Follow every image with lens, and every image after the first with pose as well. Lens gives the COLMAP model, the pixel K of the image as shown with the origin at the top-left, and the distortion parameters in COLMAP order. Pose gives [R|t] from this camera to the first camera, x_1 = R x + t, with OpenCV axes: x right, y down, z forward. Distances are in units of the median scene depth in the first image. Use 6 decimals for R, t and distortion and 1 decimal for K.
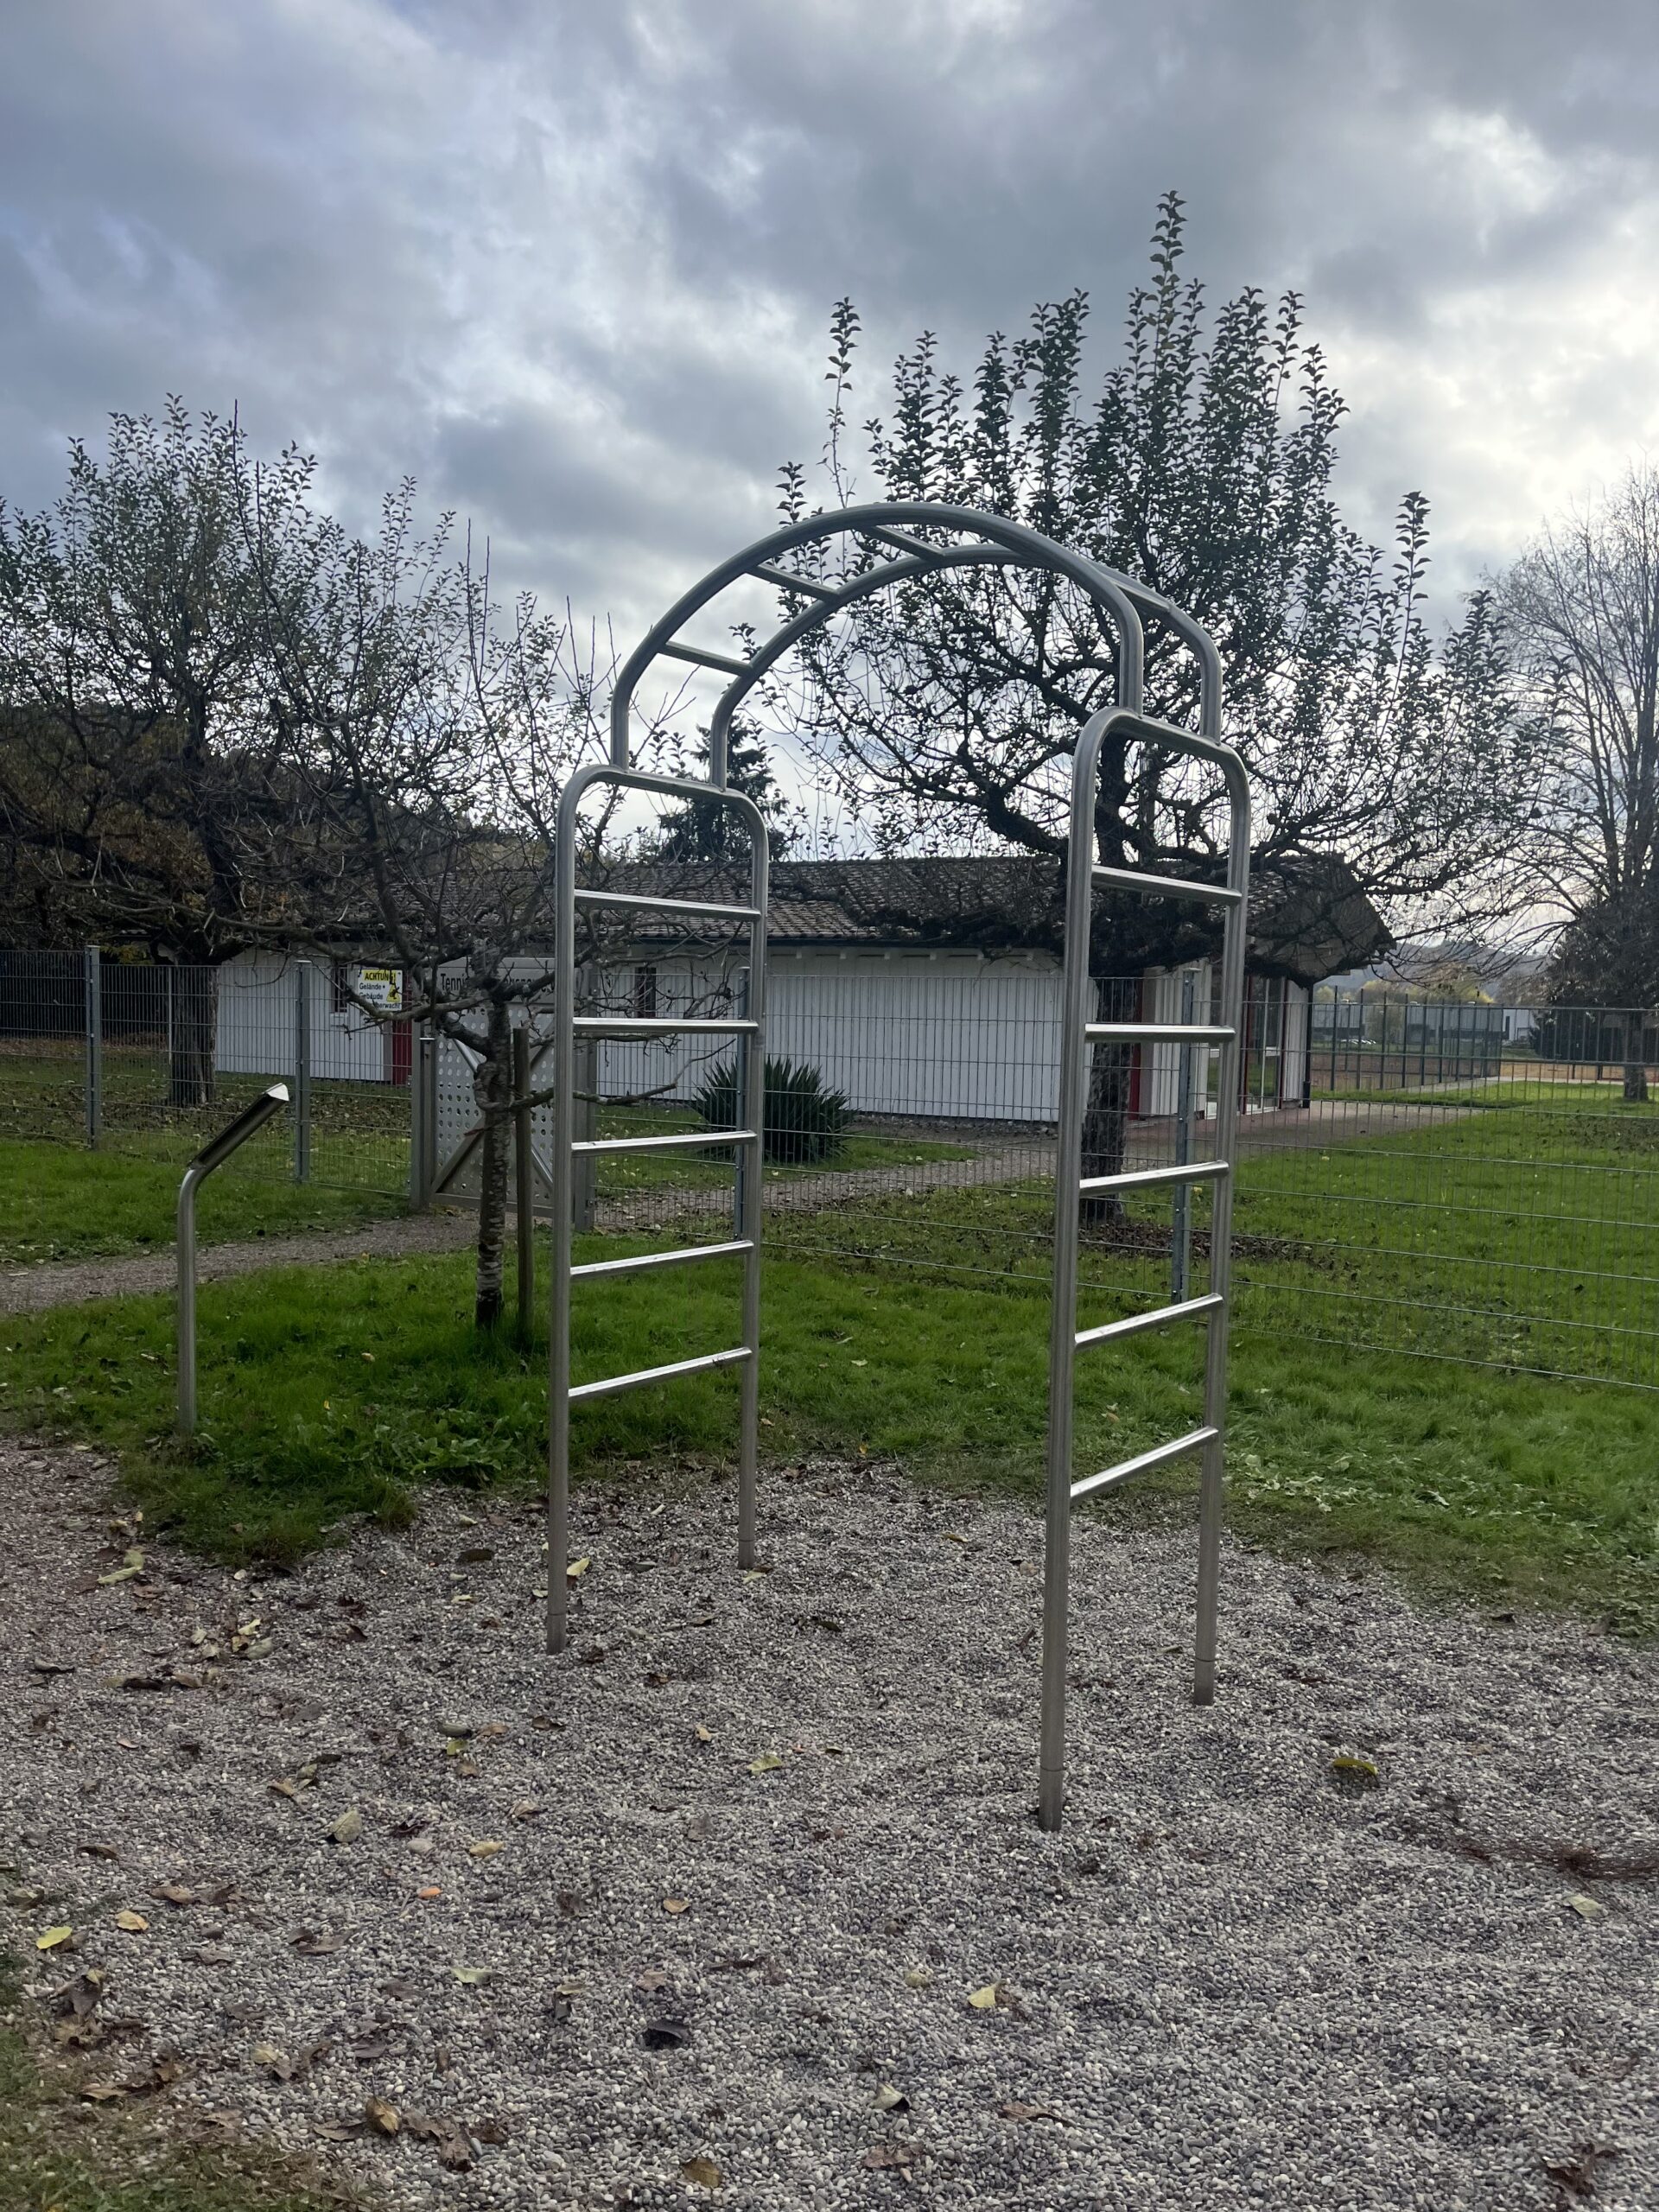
lens RADIAL K [[1740.4, 0, 829.5], [0, 1740.4, 1106.0], [0, 0, 1]] dist [0.085740, -0.000474]
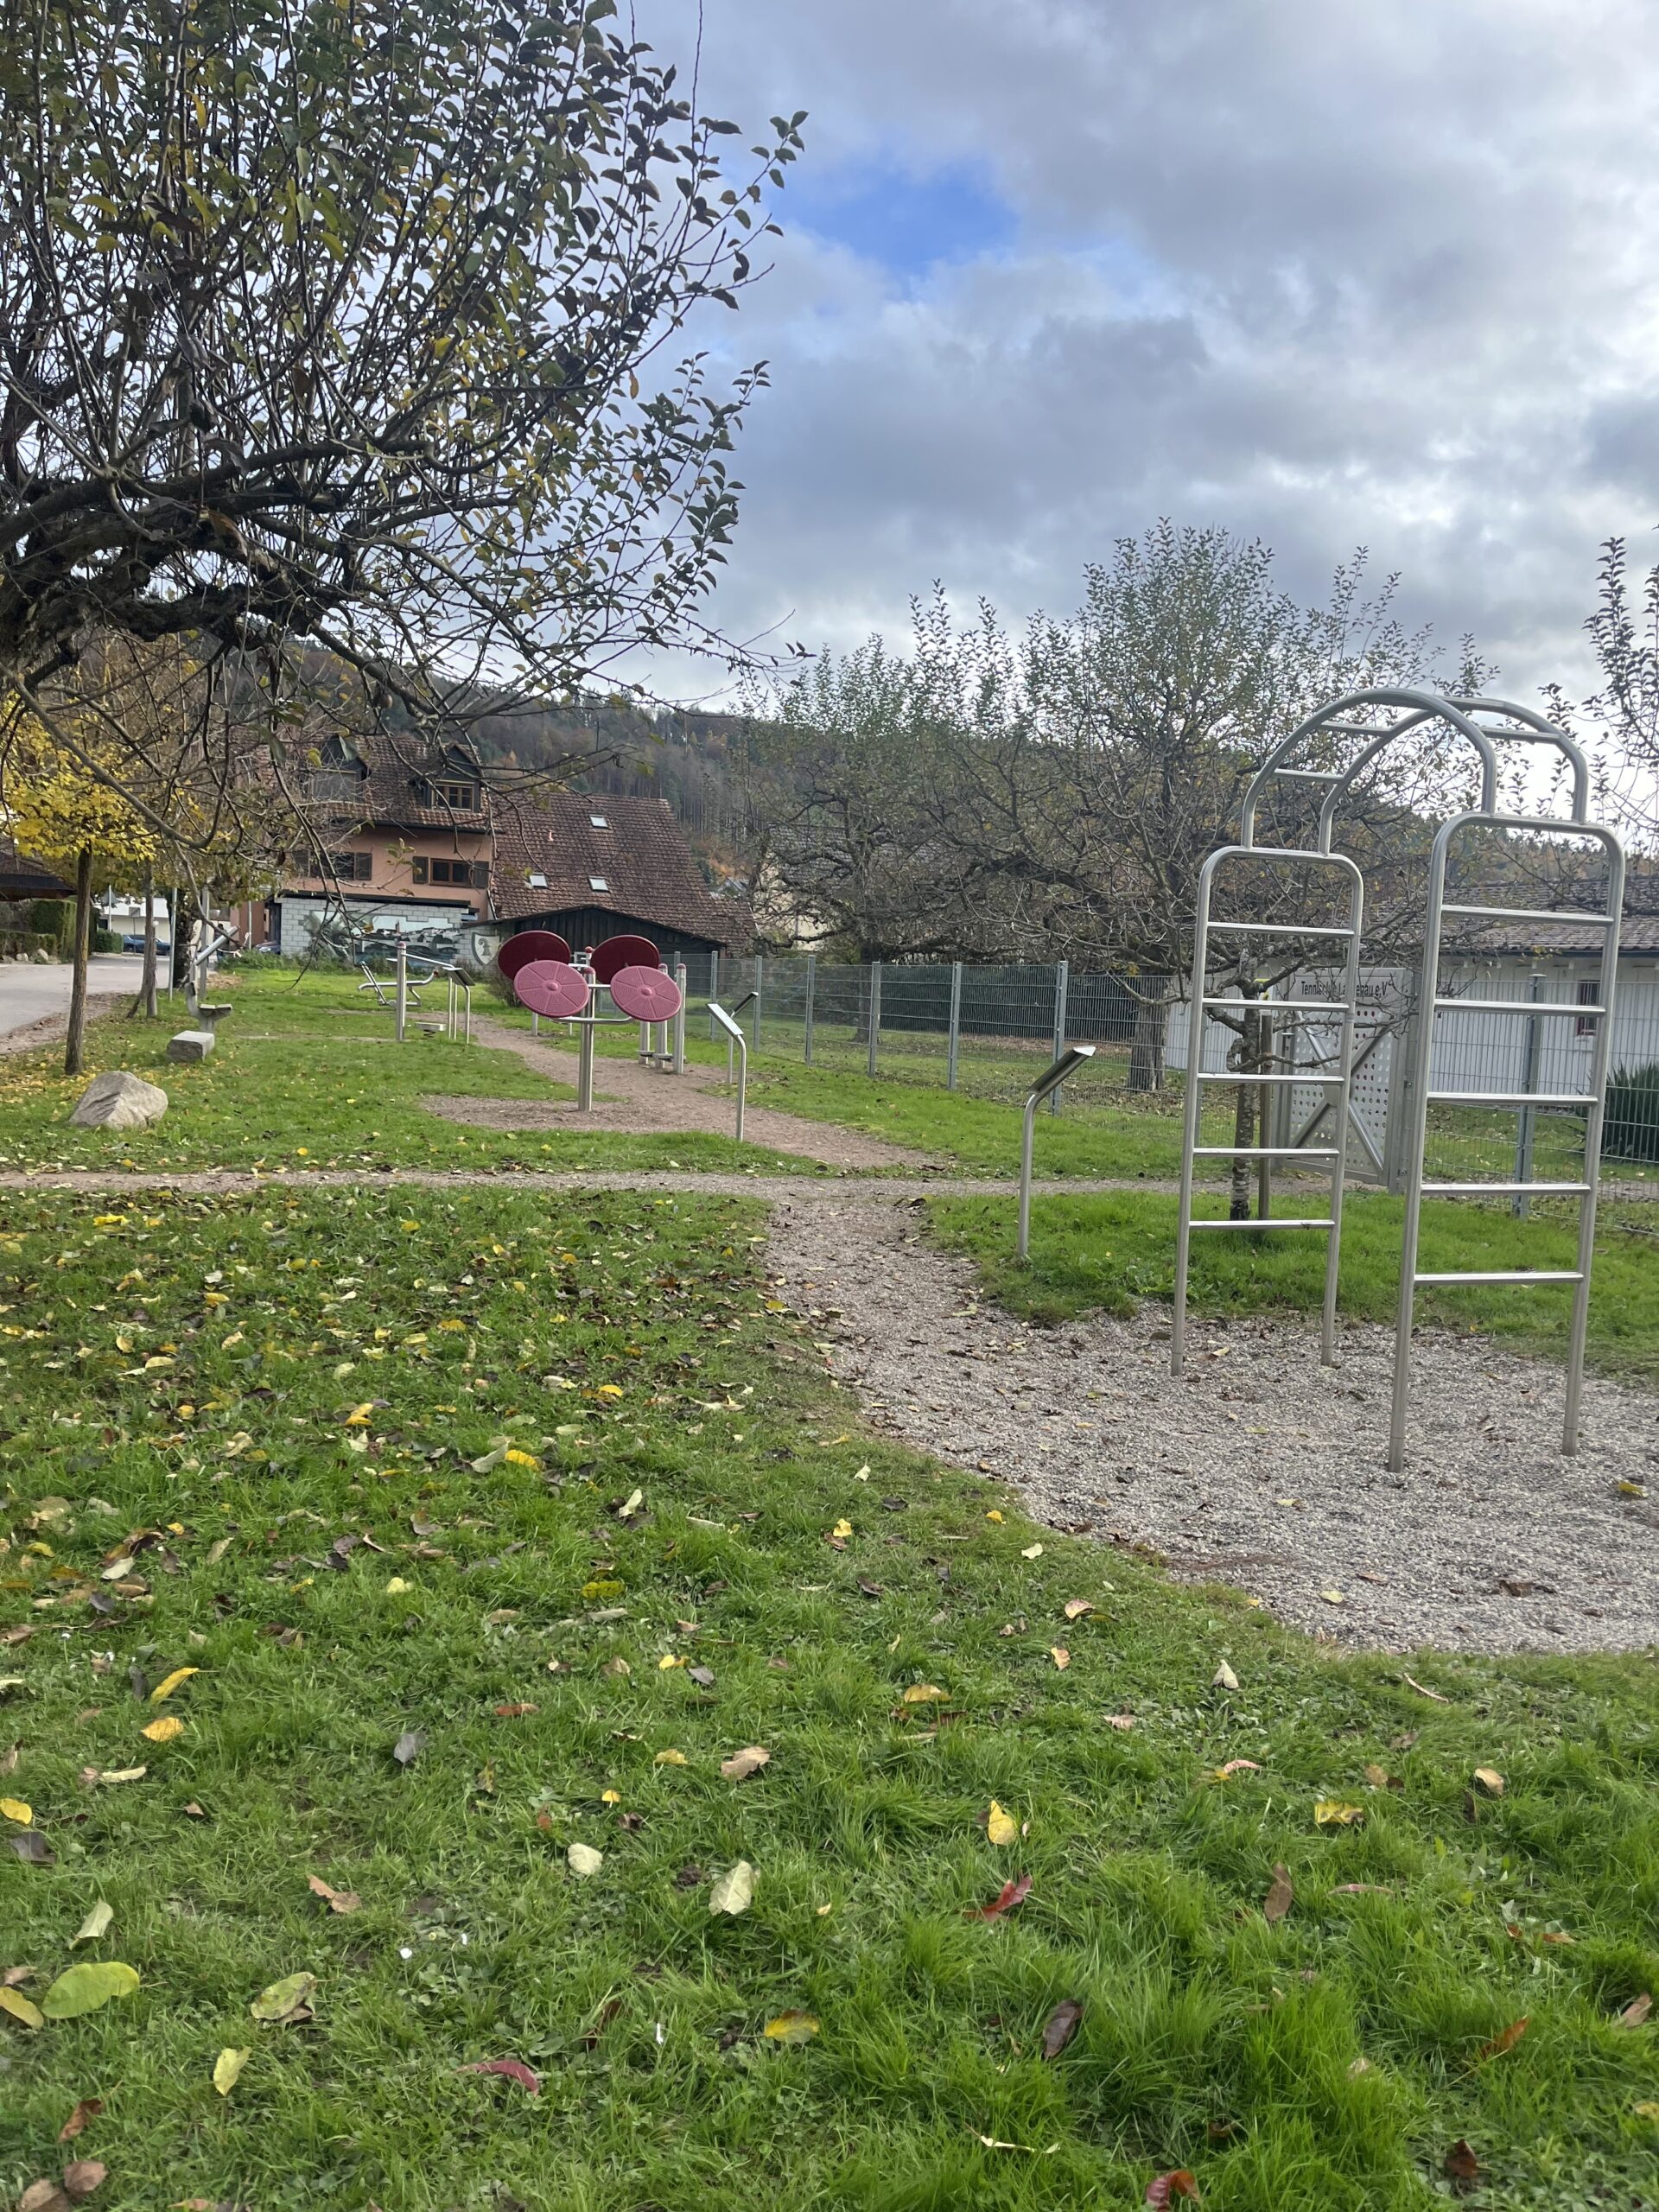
lens RADIAL K [[1740.4, 0, 829.5], [0, 1740.4, 1106.0], [0, 0, 1]] dist [0.085740, -0.000474]
pose [[0.842150, 0.046796, -0.537208, 0.297421], [-0.051914, 0.998636, 0.005609, 0.039911], [0.536738, 0.023165, 0.843431, -0.390660]]
